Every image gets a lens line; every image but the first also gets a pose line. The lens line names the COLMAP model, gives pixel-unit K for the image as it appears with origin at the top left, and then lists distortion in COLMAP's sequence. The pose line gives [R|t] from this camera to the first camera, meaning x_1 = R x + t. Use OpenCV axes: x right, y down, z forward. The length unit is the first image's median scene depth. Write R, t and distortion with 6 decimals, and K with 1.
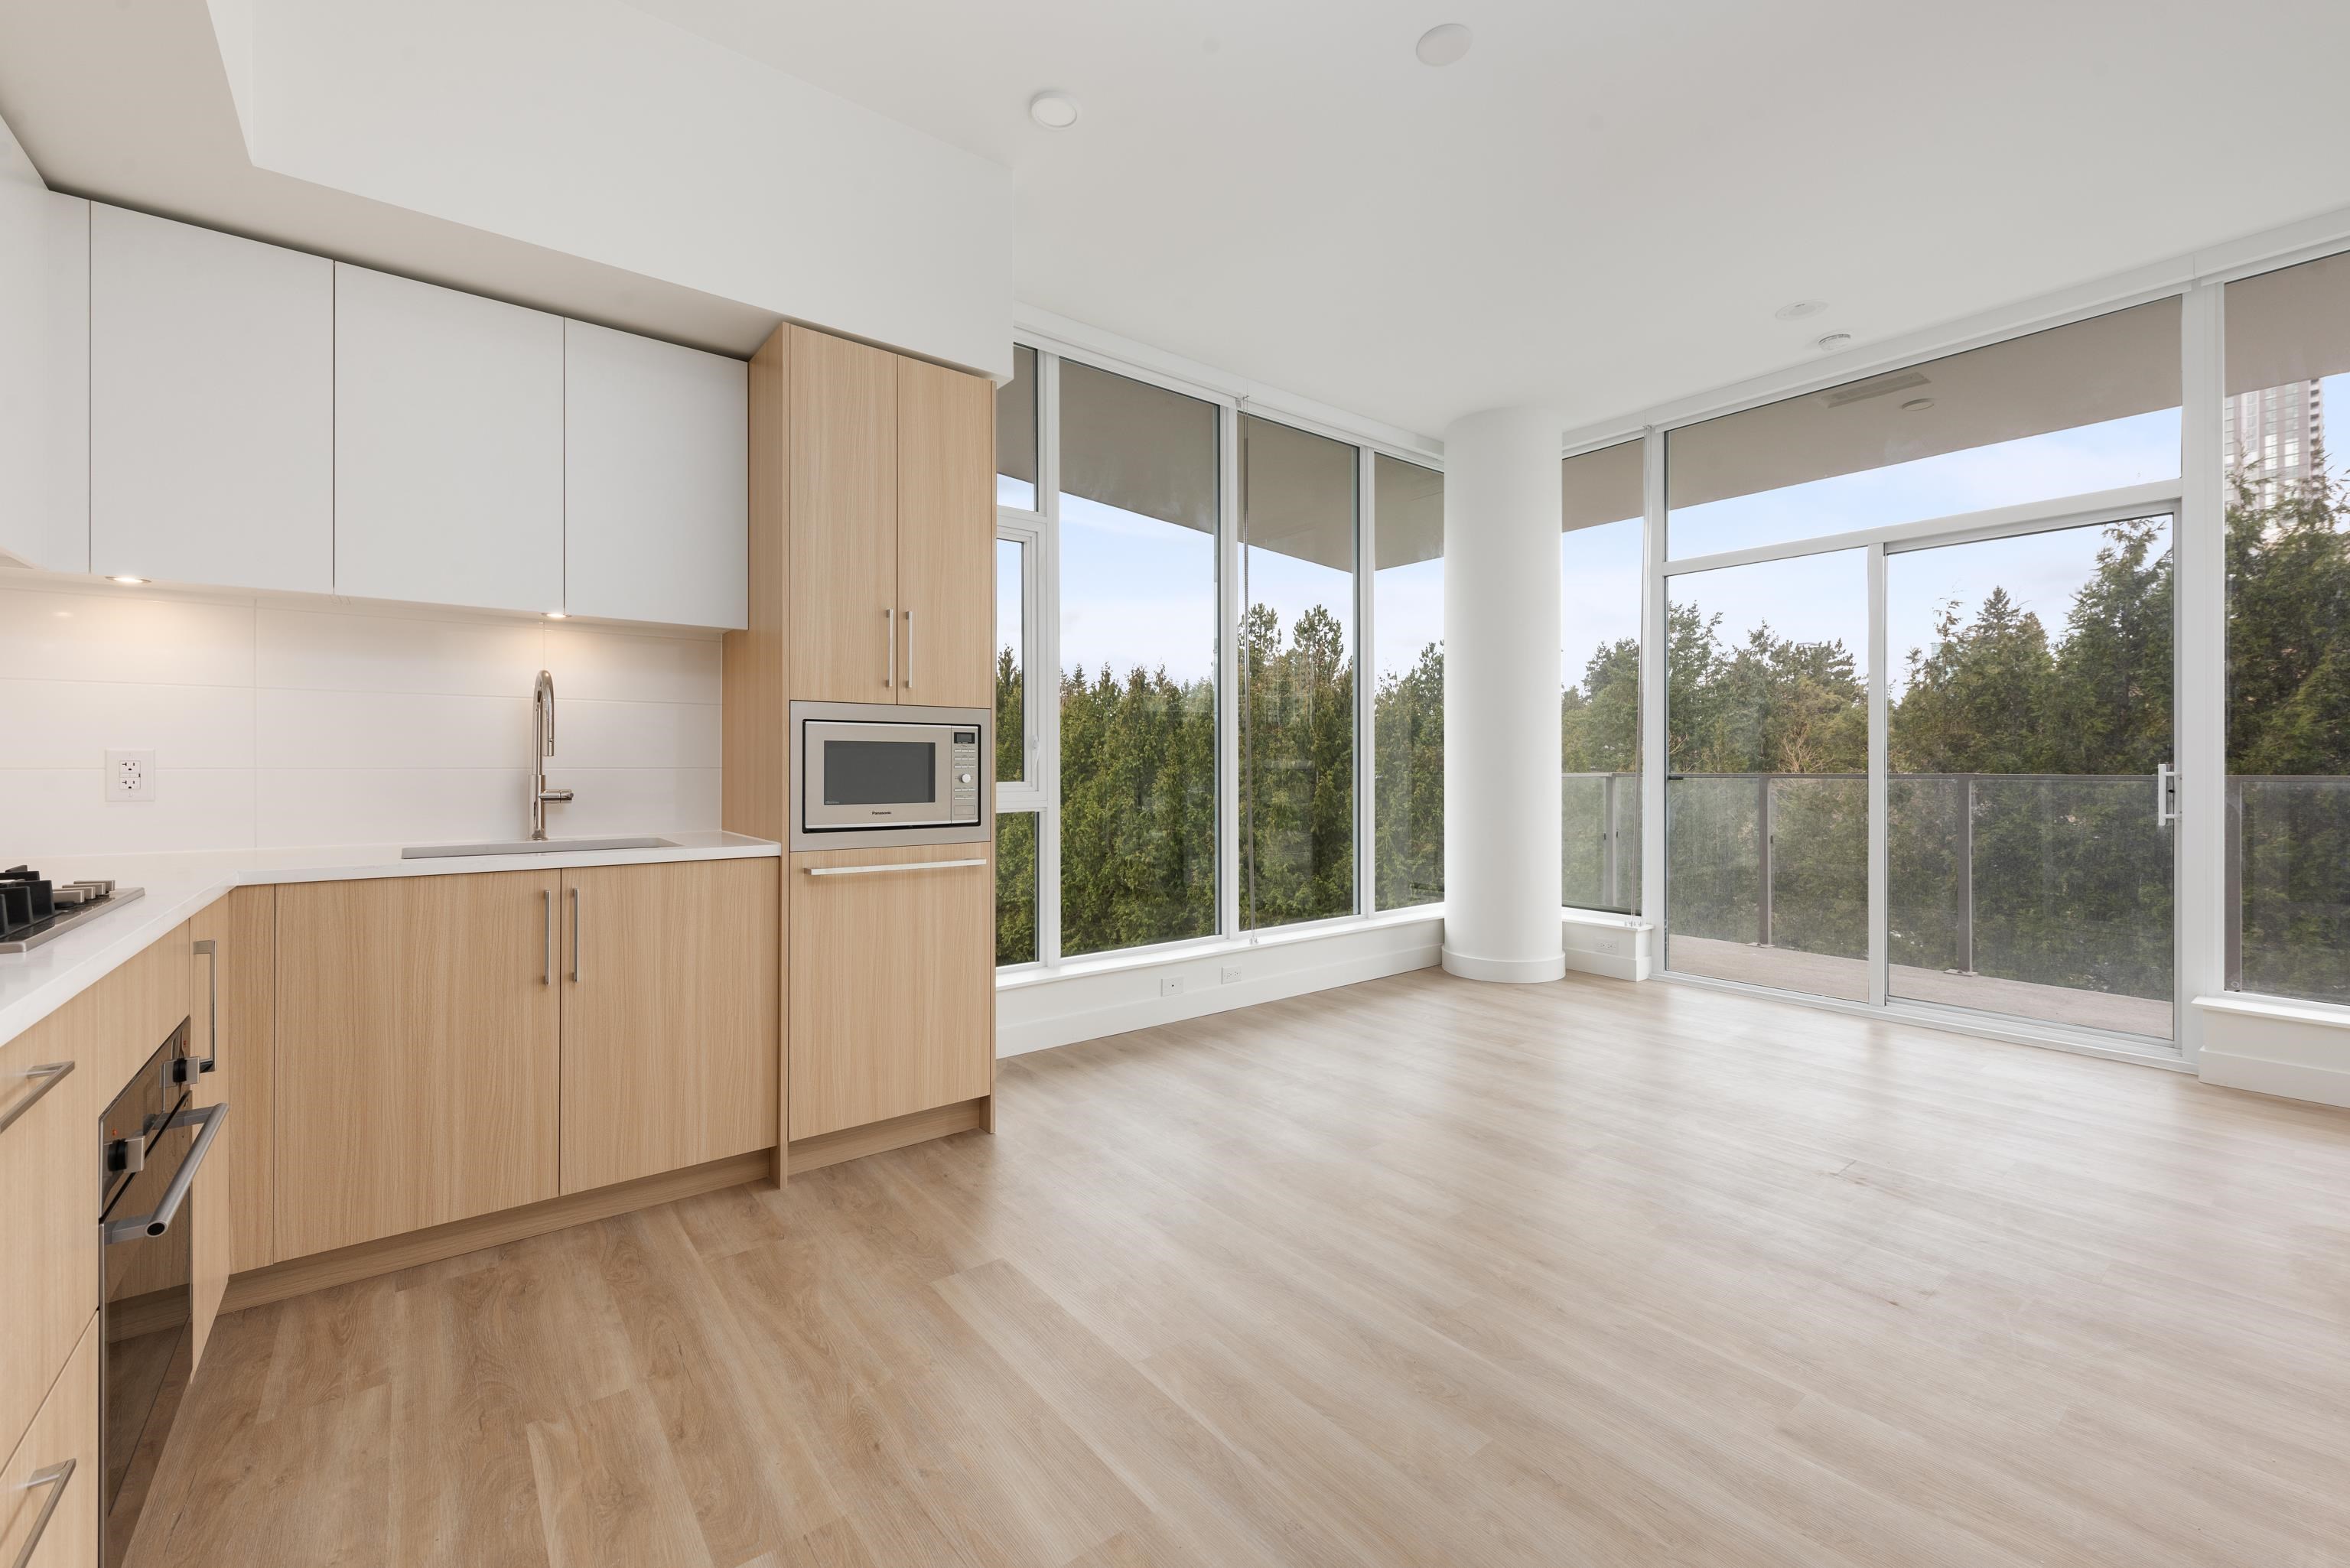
lens RADIAL K [[958.5, 0, 1186.8], [0, 958.5, 768.2], [0, 0, 1]] dist [0.003134, -0.000106]
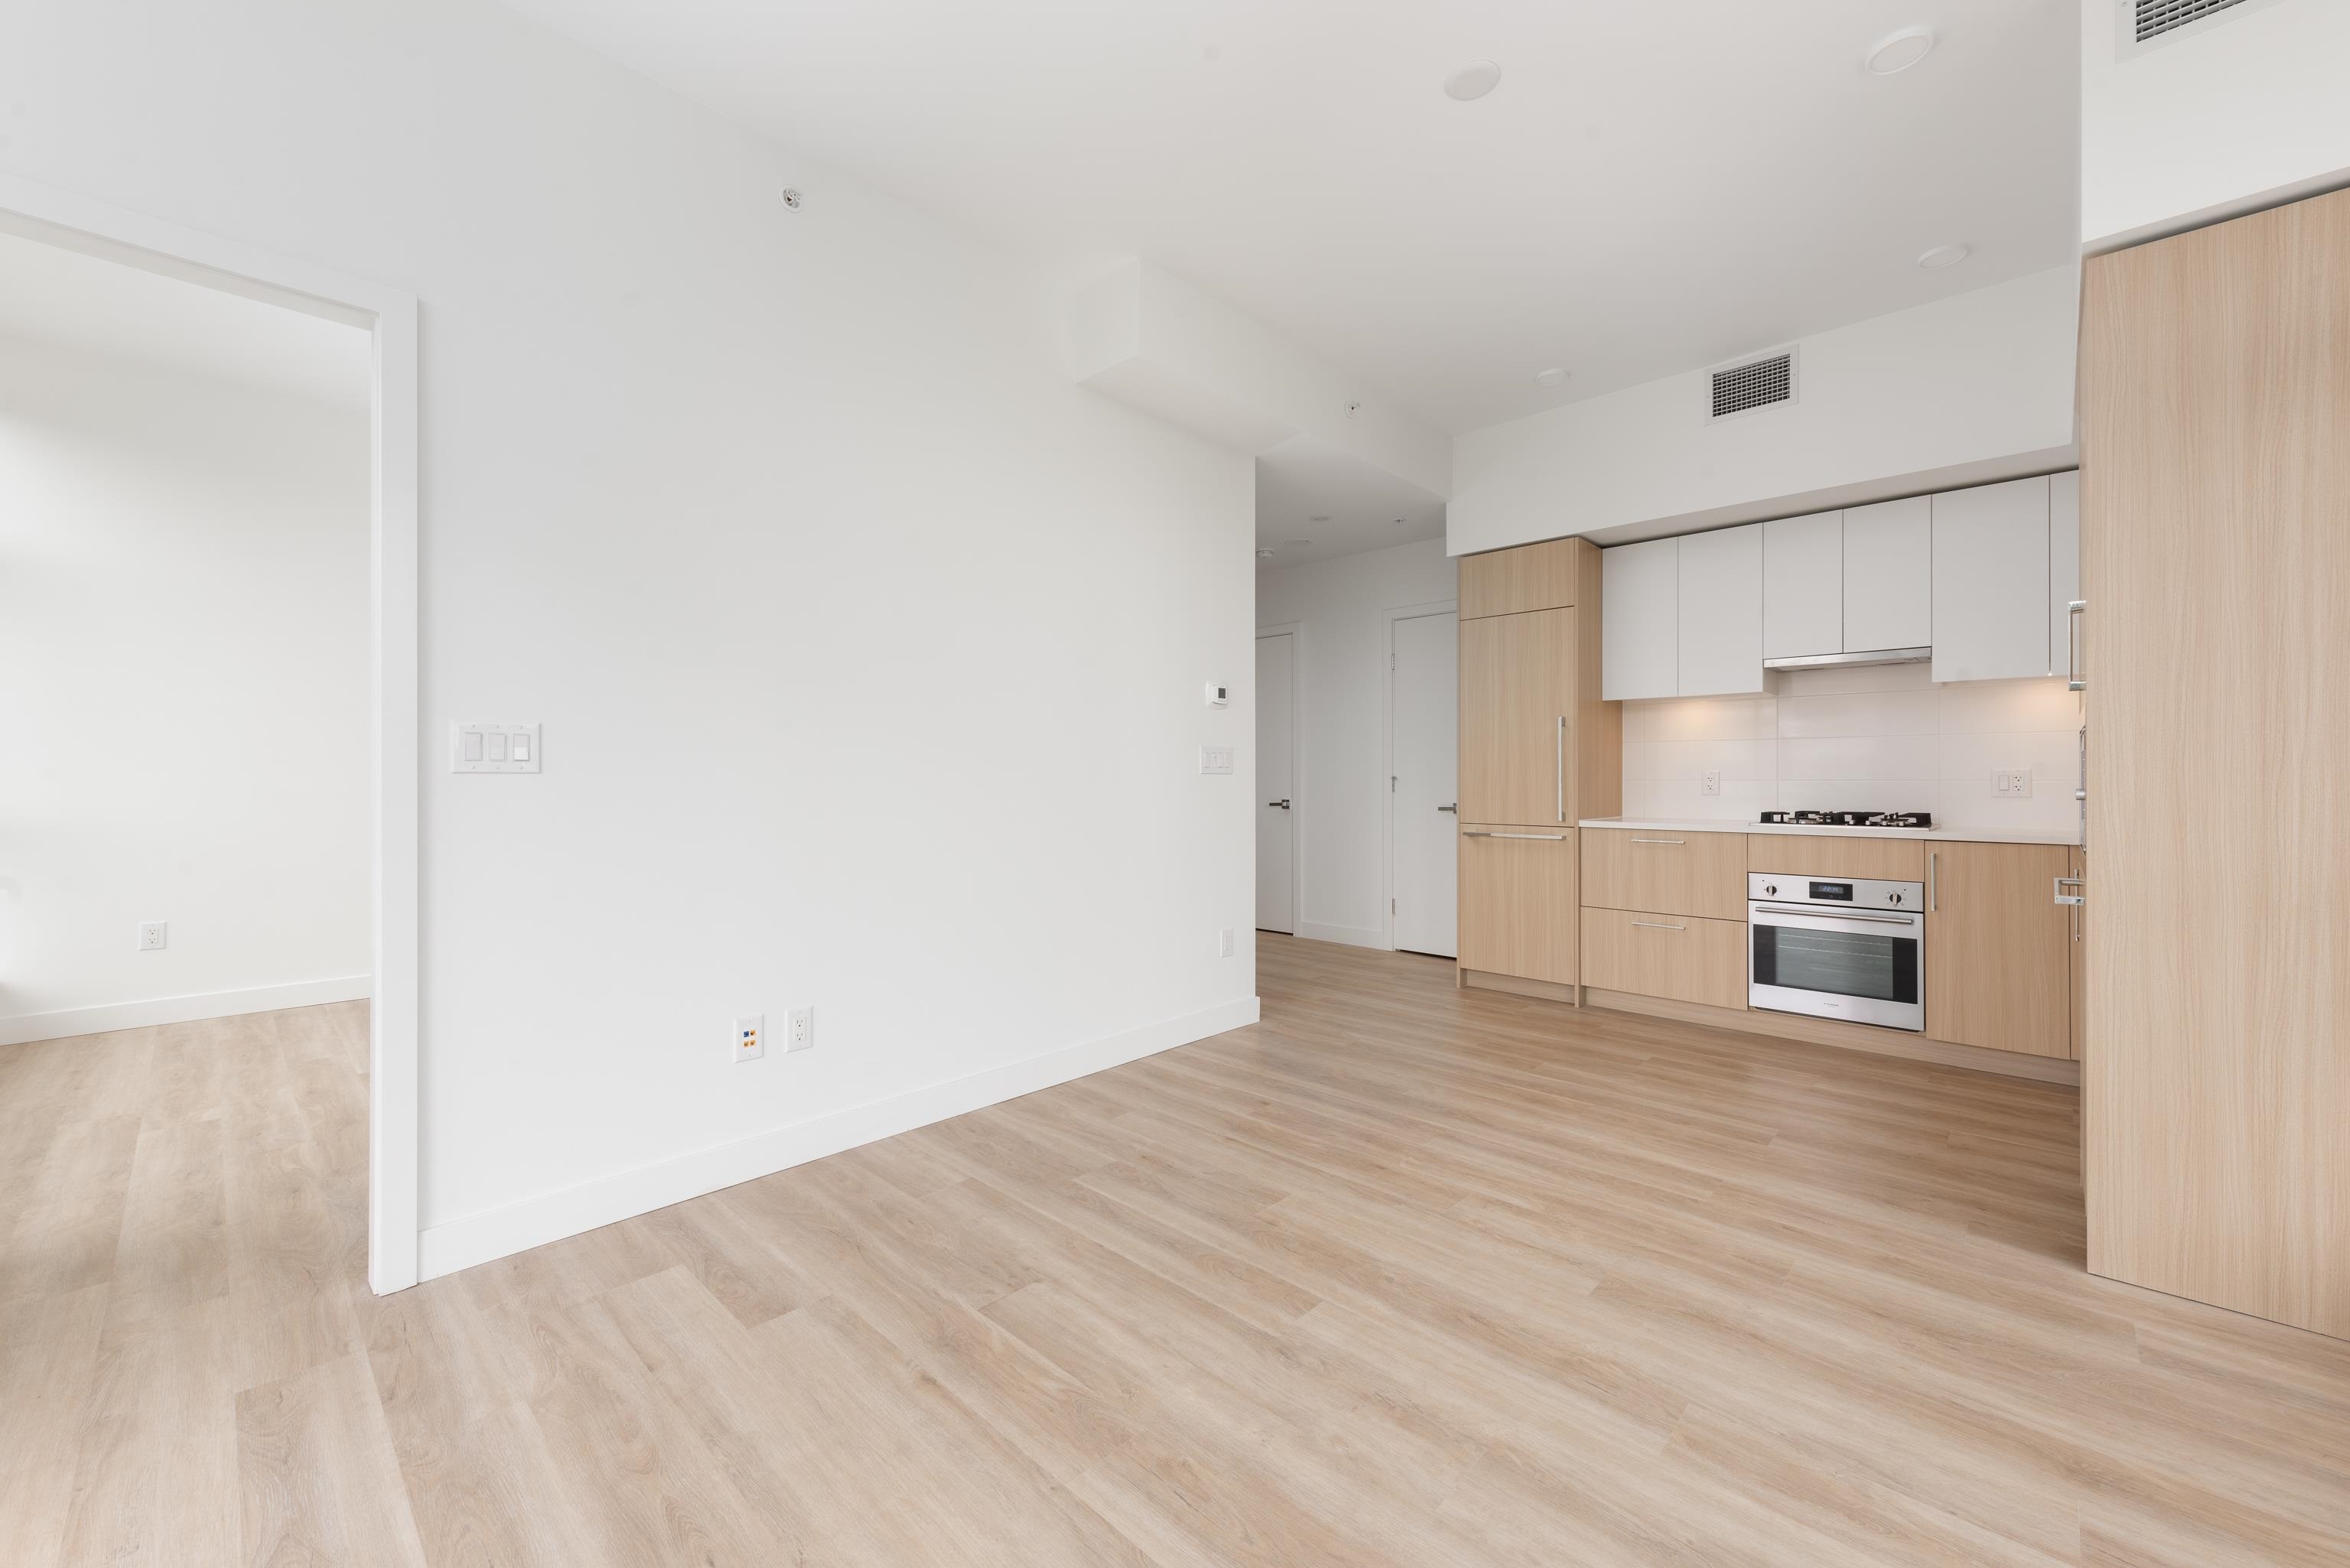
lens RADIAL K [[921.0, 0, 1154.1], [0, 921.0, 779.1], [0, 0, 1]] dist [0.002500, -0.001525]
pose [[-0.993784, 0.006494, -0.111140, 0.724530], [0.006112, 0.999974, 0.003780, -0.015928], [0.111162, 0.003077, -0.993798, 1.965615]]
